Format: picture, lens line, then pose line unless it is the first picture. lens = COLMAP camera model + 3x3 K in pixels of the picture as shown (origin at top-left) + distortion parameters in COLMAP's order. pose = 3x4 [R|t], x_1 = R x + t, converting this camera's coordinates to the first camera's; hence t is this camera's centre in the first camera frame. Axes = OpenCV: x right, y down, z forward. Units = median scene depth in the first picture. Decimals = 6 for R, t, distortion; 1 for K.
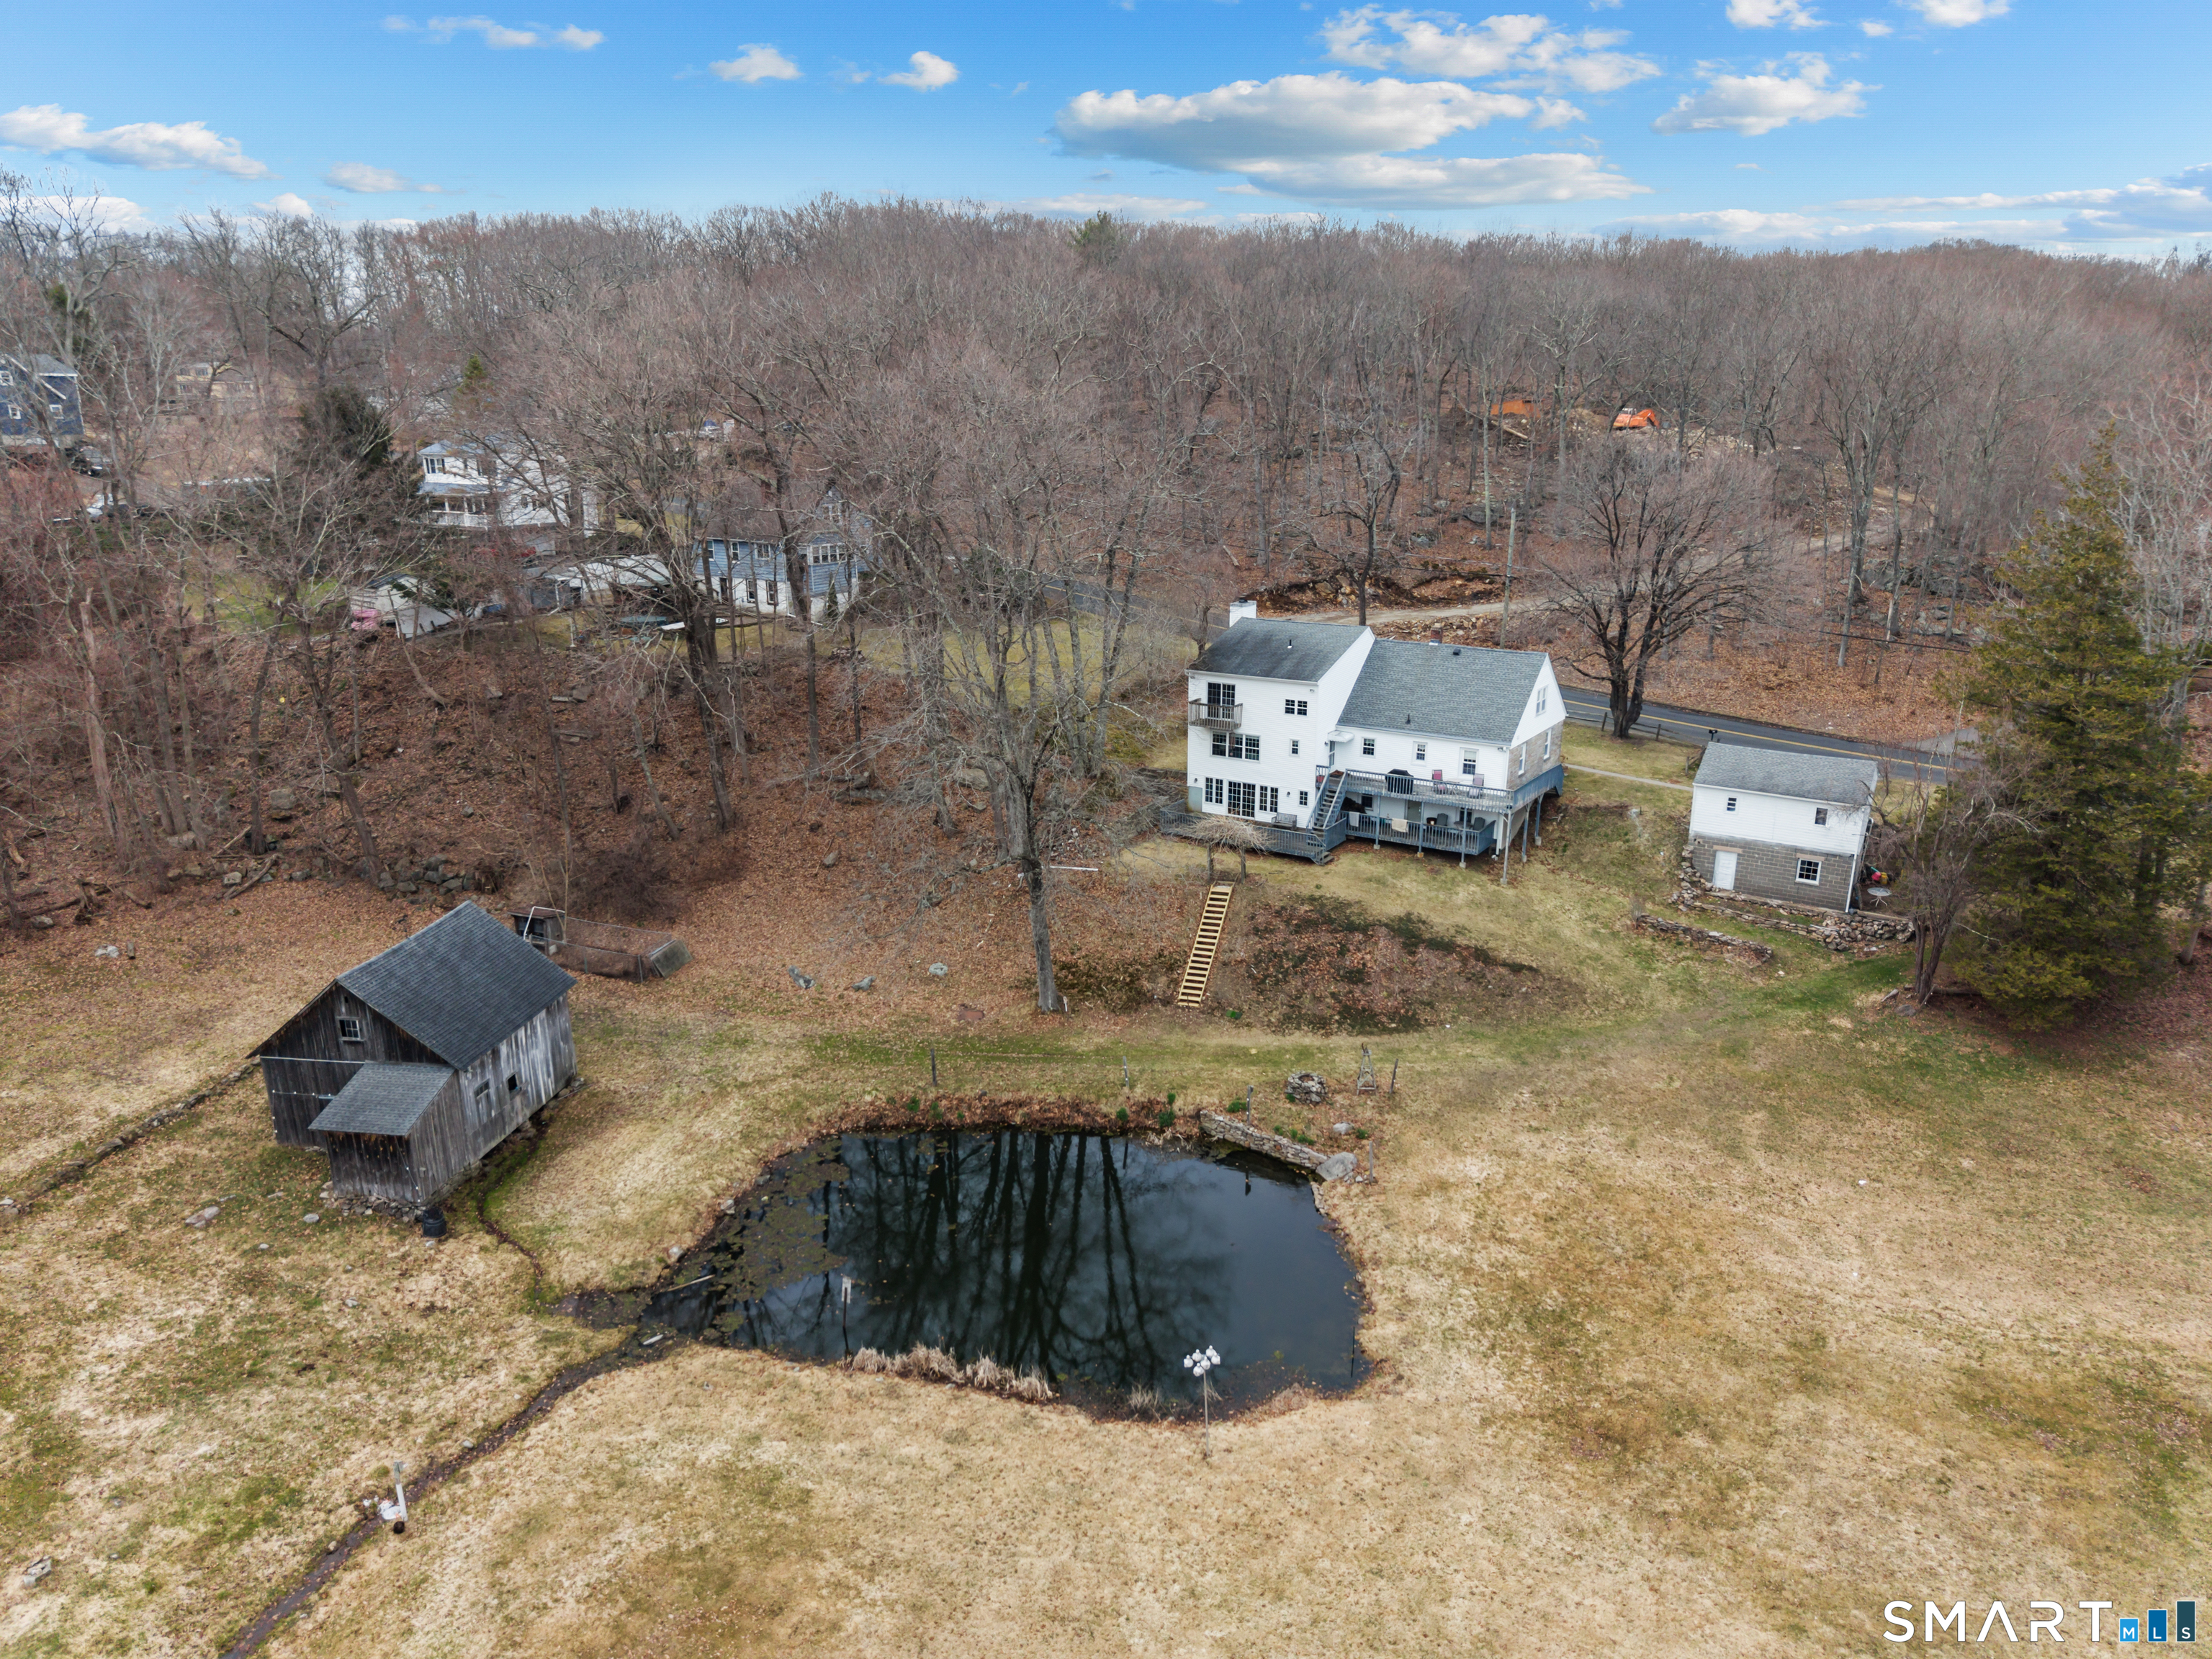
lens RADIAL K [[1509.5, 0, 1093.9], [0, 1509.5, 827.7], [0, 0, 1]] dist [0.034154, -0.004432]
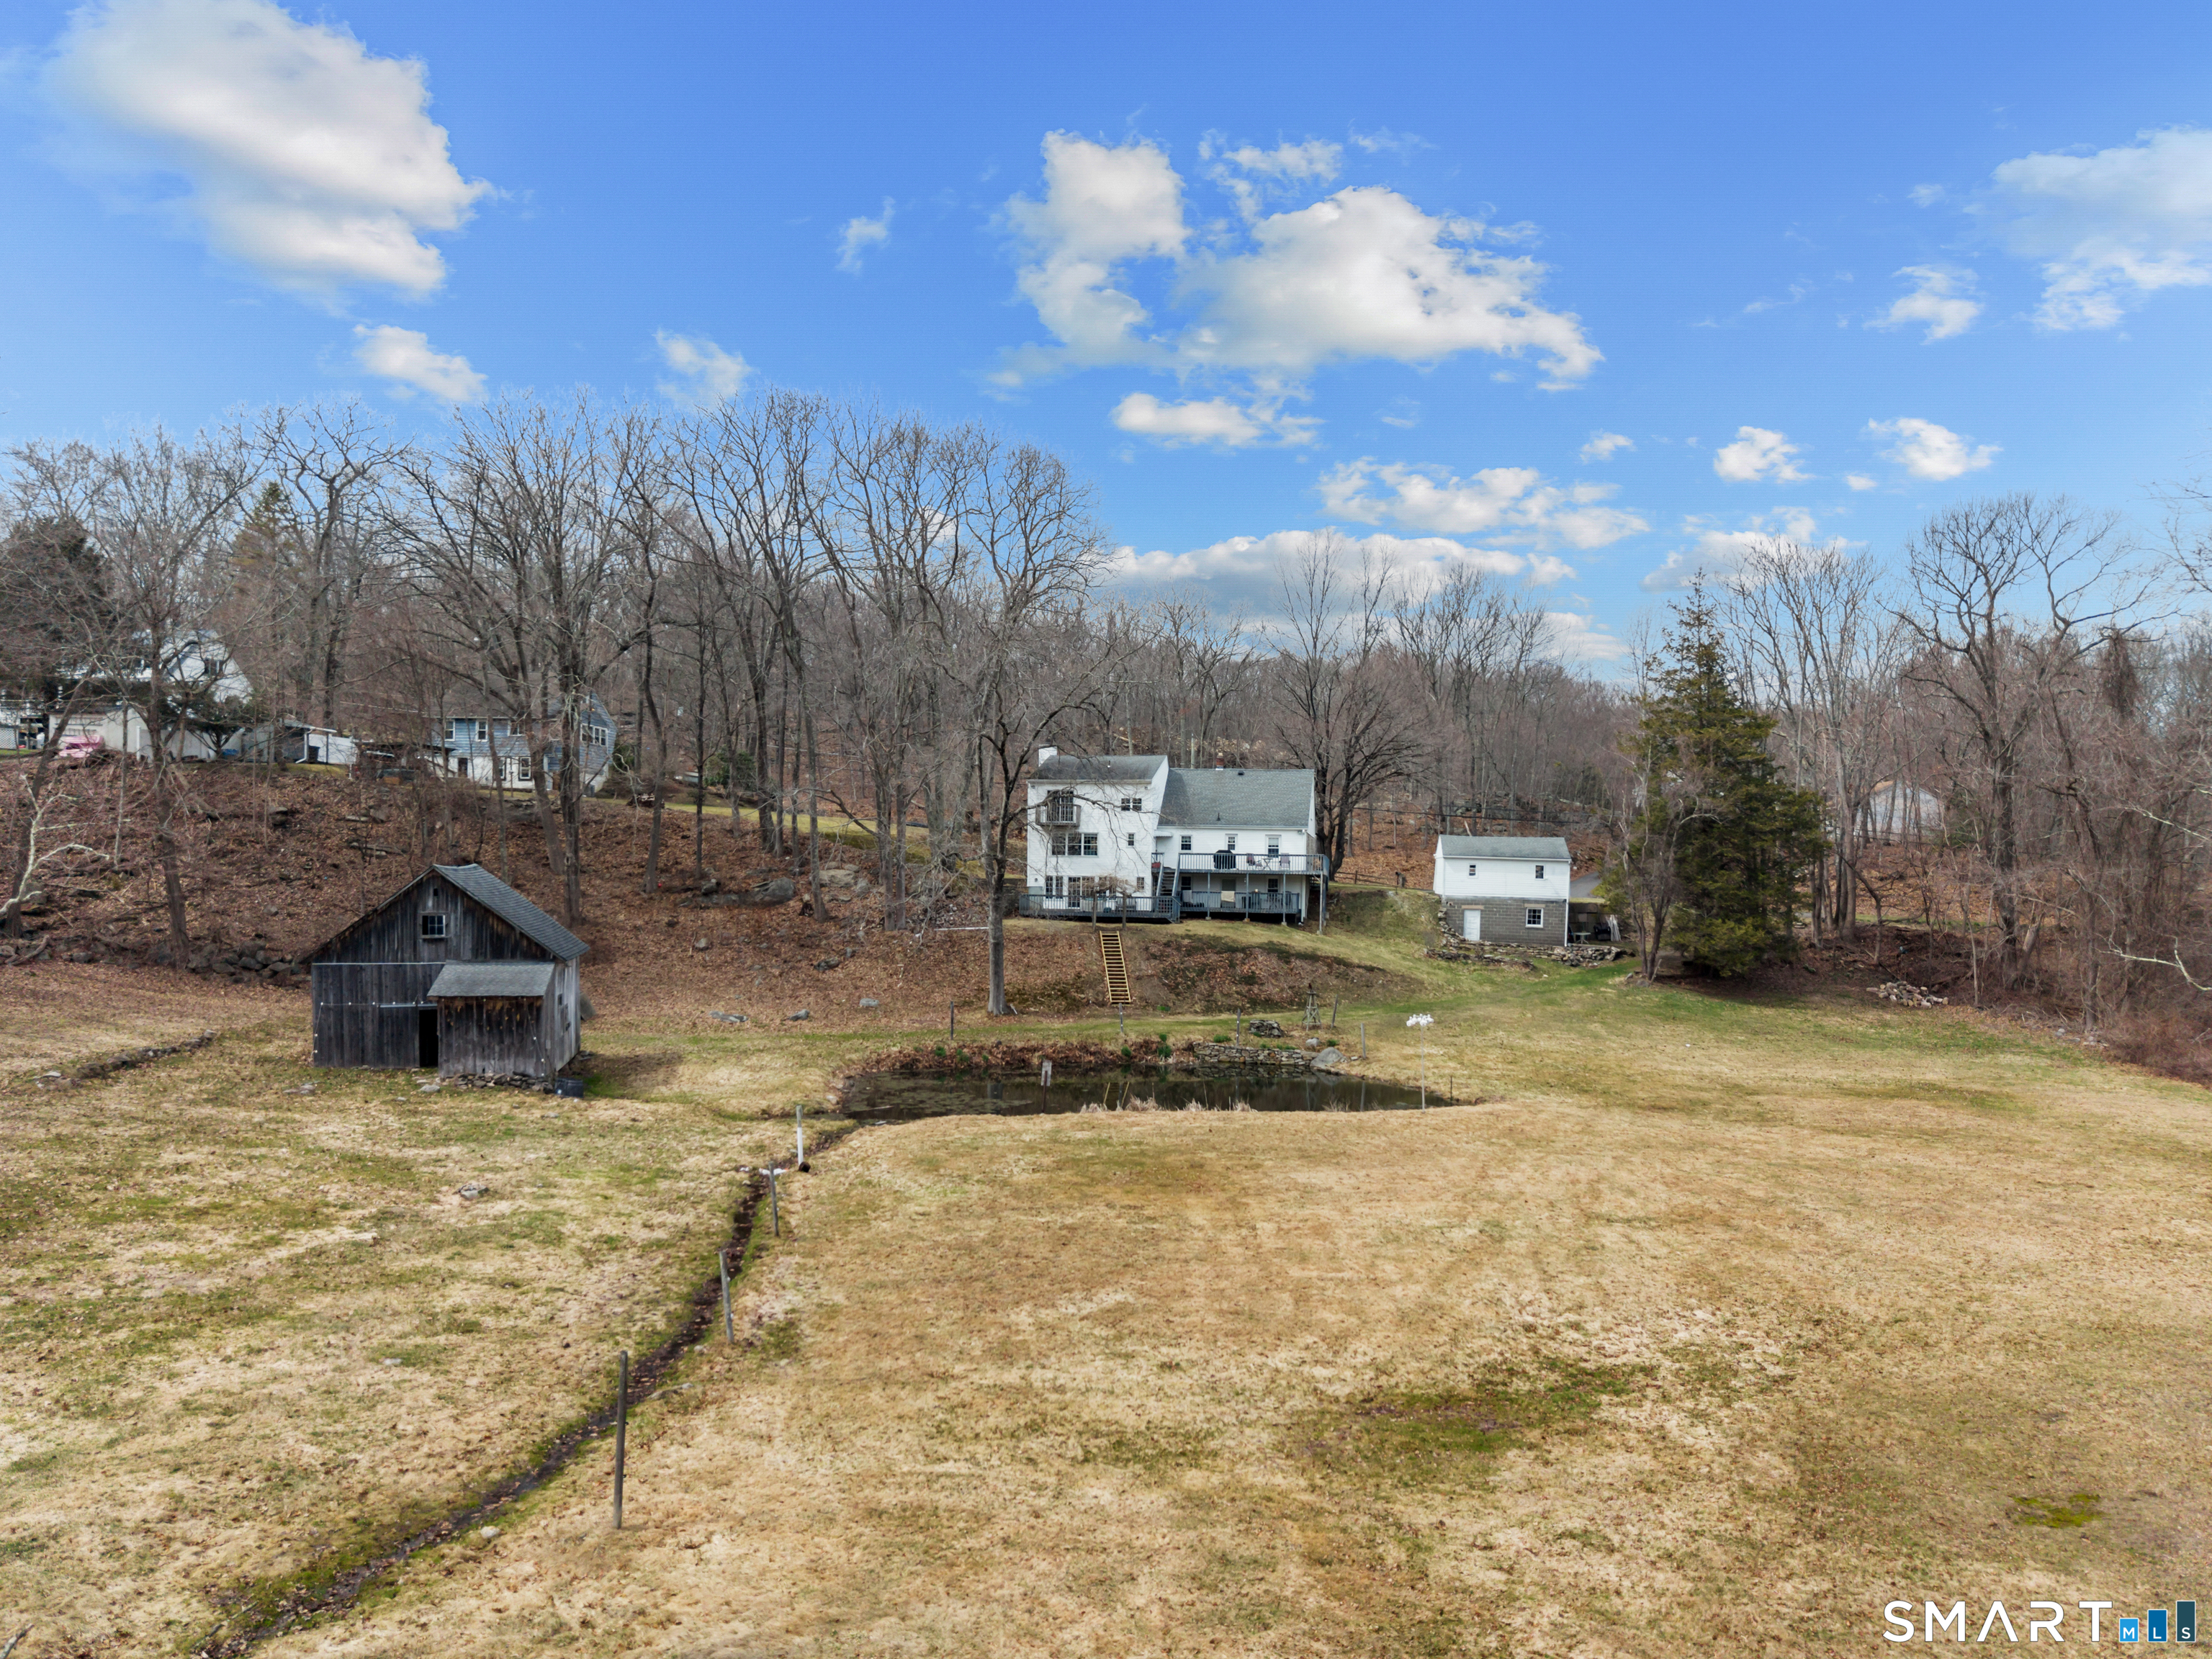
lens RADIAL K [[1531.4, 0, 1106.0], [0, 1531.4, 829.5], [0, 0, 1]] dist [0.083906, -0.000235]
pose [[0.922650, 0.031737, 0.384329, -0.352488], [0.089409, 0.951847, -0.293245, 0.295842], [-0.375129, 0.304925, 0.875385, -0.025056]]
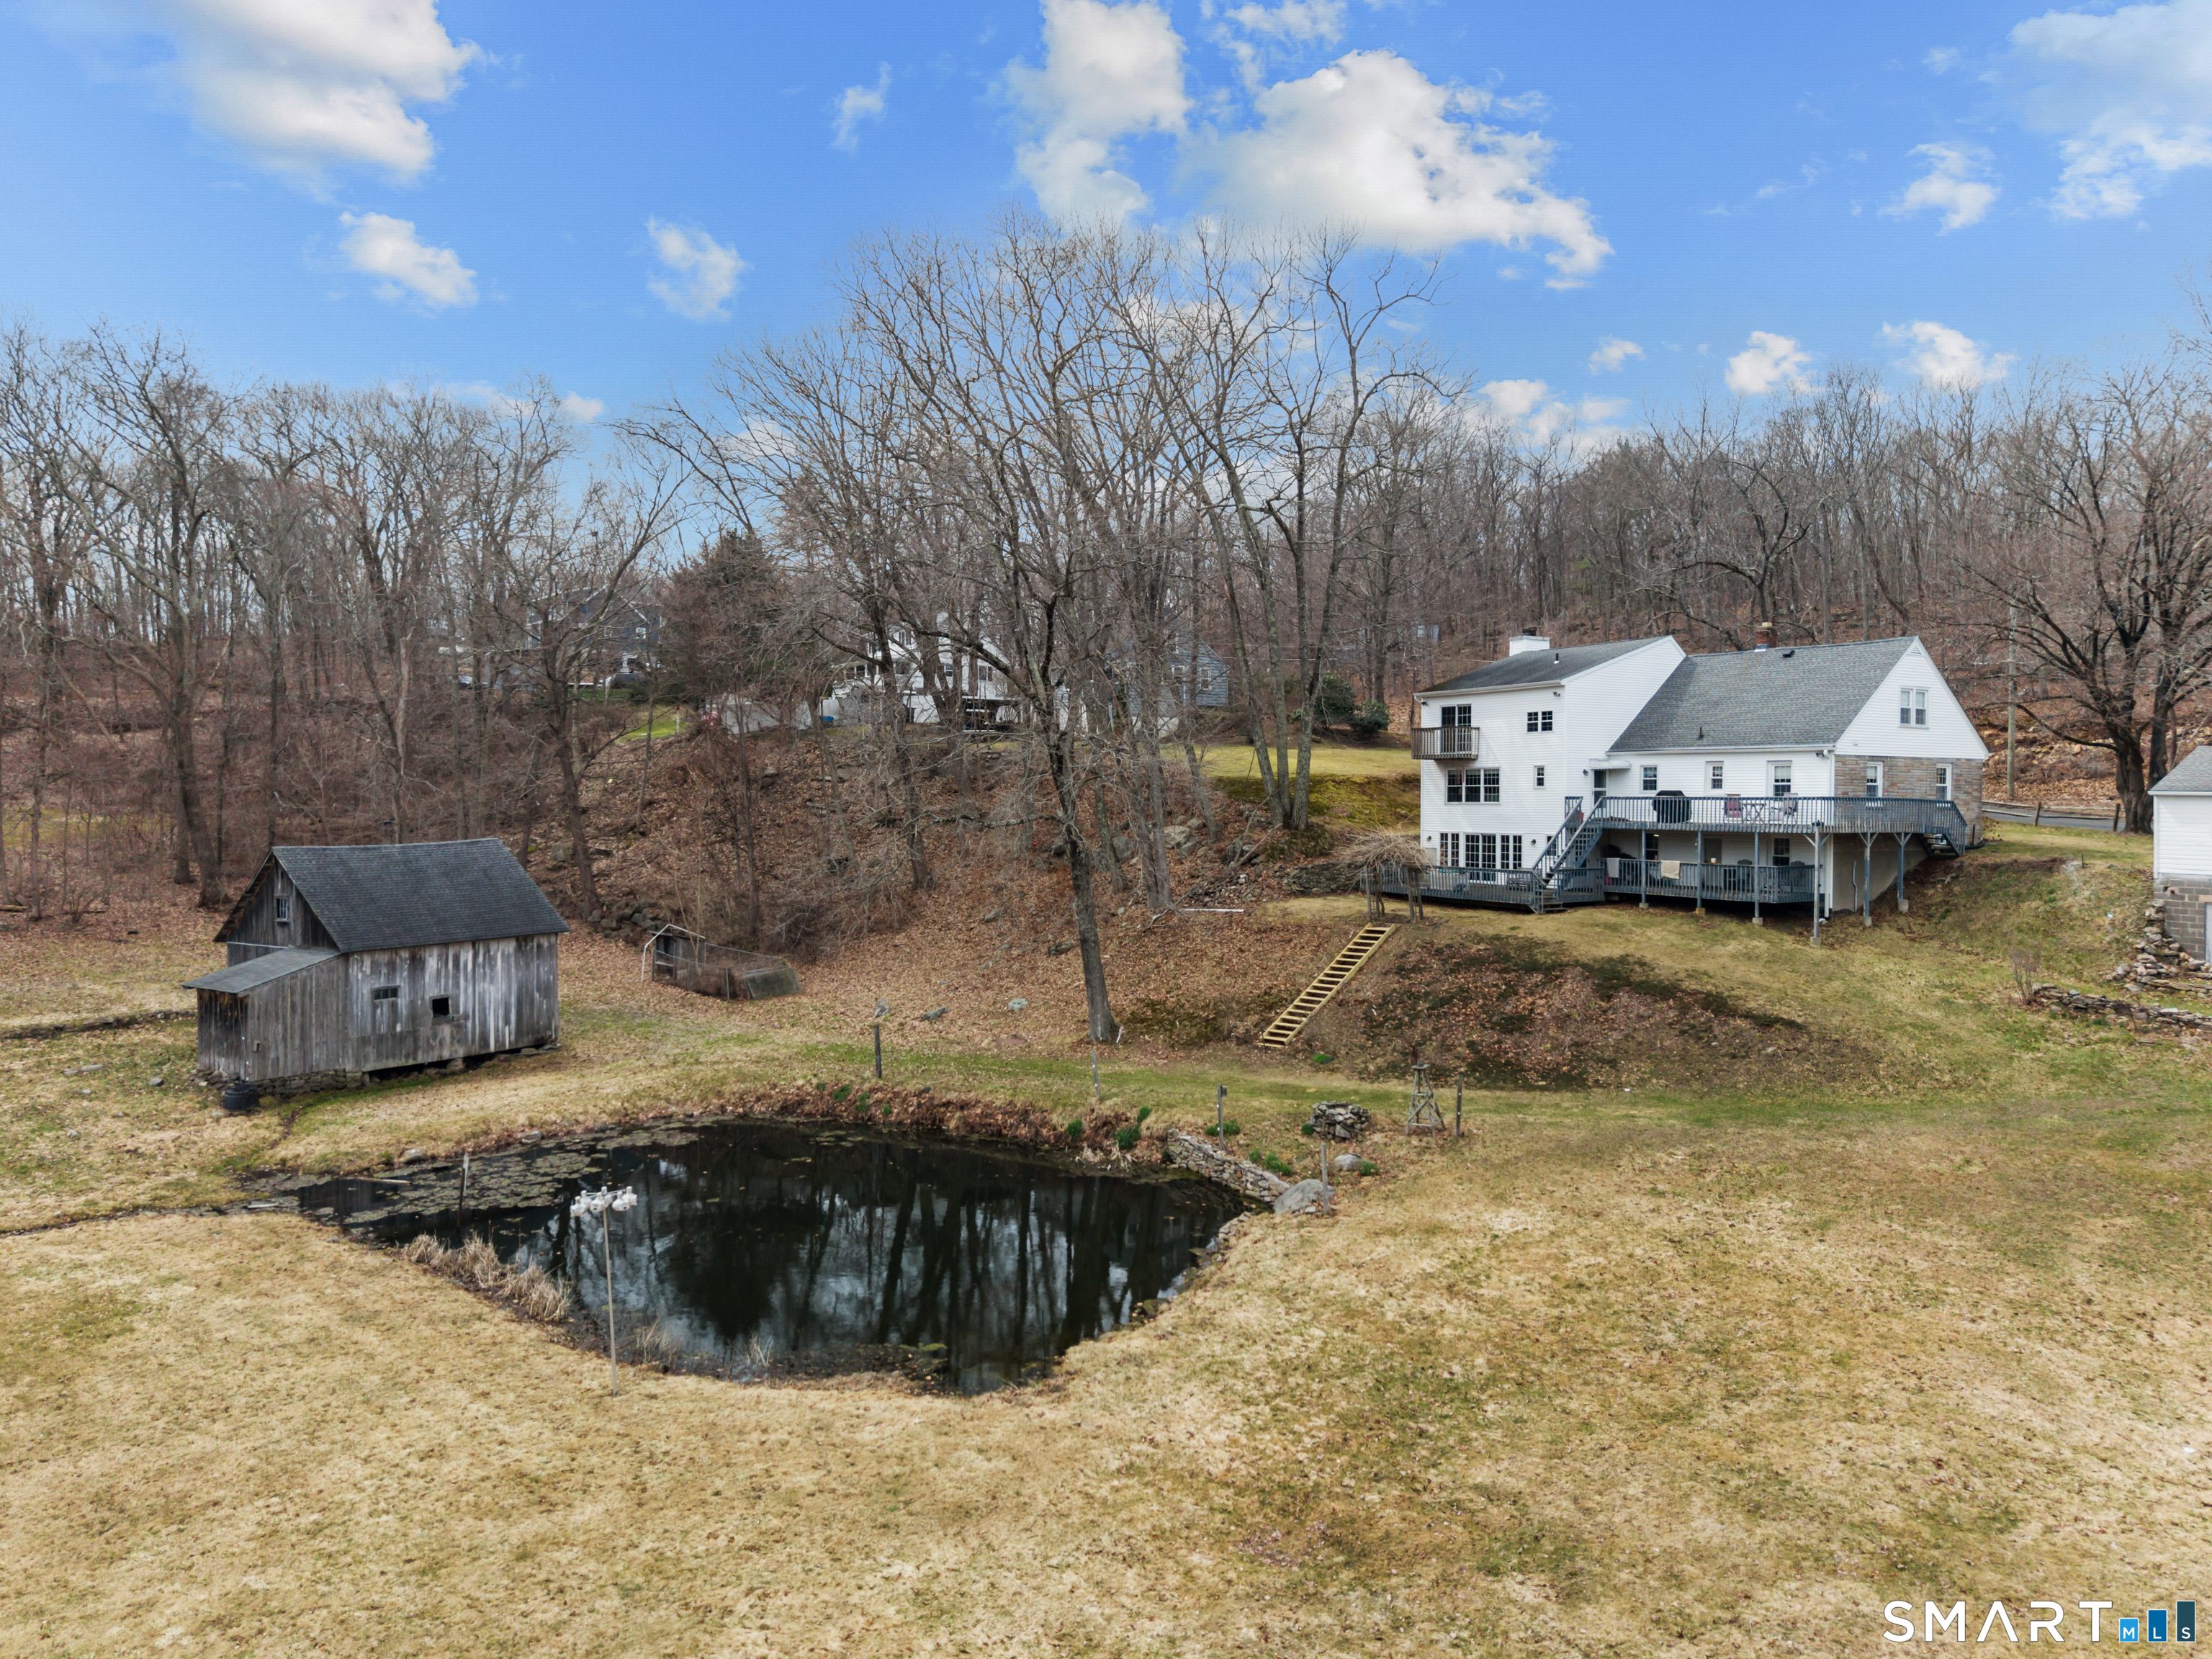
lens RADIAL K [[1500.9, 0, 1093.2], [0, 1500.9, 836.8], [0, 0, 1]] dist [0.005284, -0.000869]
pose [[0.901113, 0.016805, -0.433258, 0.267155], [-0.124141, 0.967416, -0.220670, 0.172130], [0.415432, 0.252634, 0.873838, 0.288971]]
